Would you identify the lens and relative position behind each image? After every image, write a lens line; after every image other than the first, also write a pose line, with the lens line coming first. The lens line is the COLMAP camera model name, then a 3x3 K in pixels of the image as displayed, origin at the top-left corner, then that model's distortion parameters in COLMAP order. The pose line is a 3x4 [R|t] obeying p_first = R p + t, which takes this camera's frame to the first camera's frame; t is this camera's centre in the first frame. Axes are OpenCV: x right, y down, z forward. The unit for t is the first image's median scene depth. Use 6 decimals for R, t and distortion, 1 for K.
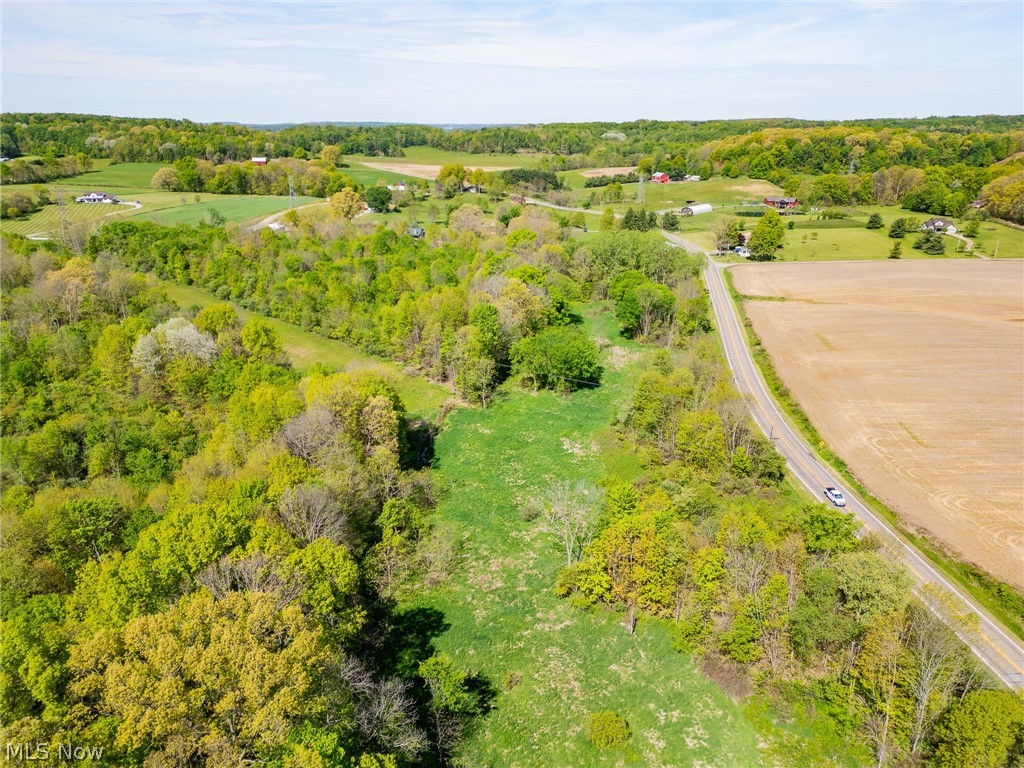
lens RADIAL K [[712.4, 0, 512.0], [0, 712.4, 384.0], [0, 0, 1]] dist [0.072392, -0.059894]
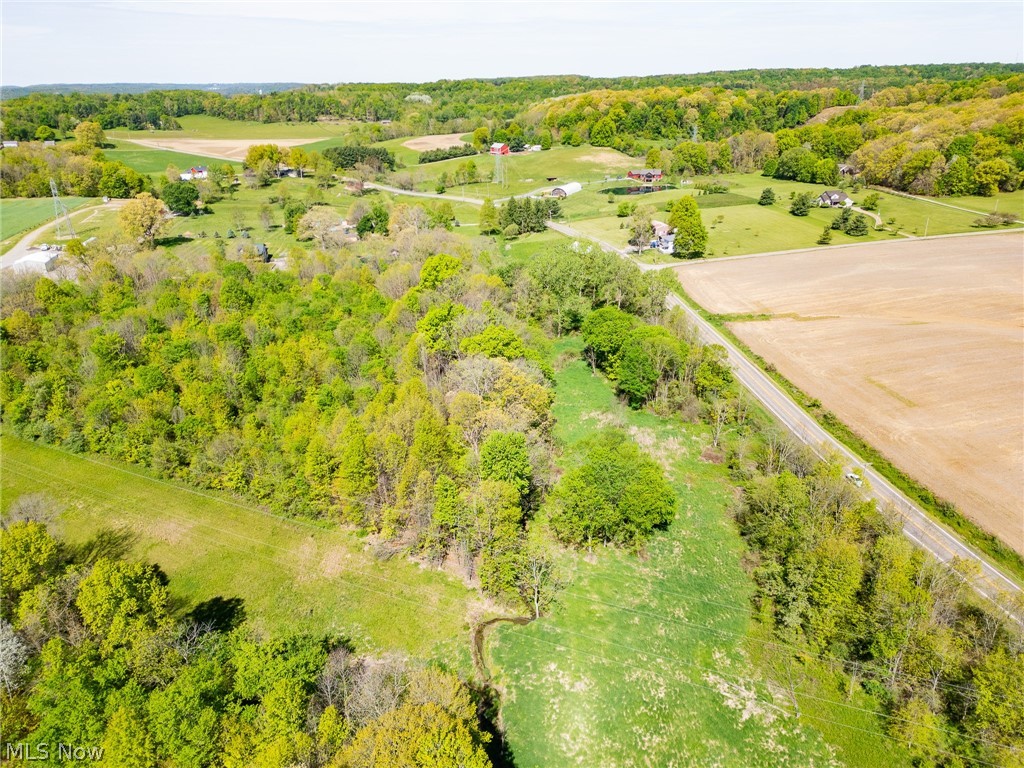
lens RADIAL K [[712.4, 0, 512.0], [0, 712.4, 384.0], [0, 0, 1]] dist [0.072392, -0.059894]
pose [[0.959616, -0.127899, 0.250557, -0.047854], [0.114882, 0.991186, 0.065969, -0.051751], [-0.256786, -0.034520, 0.965852, 0.109642]]
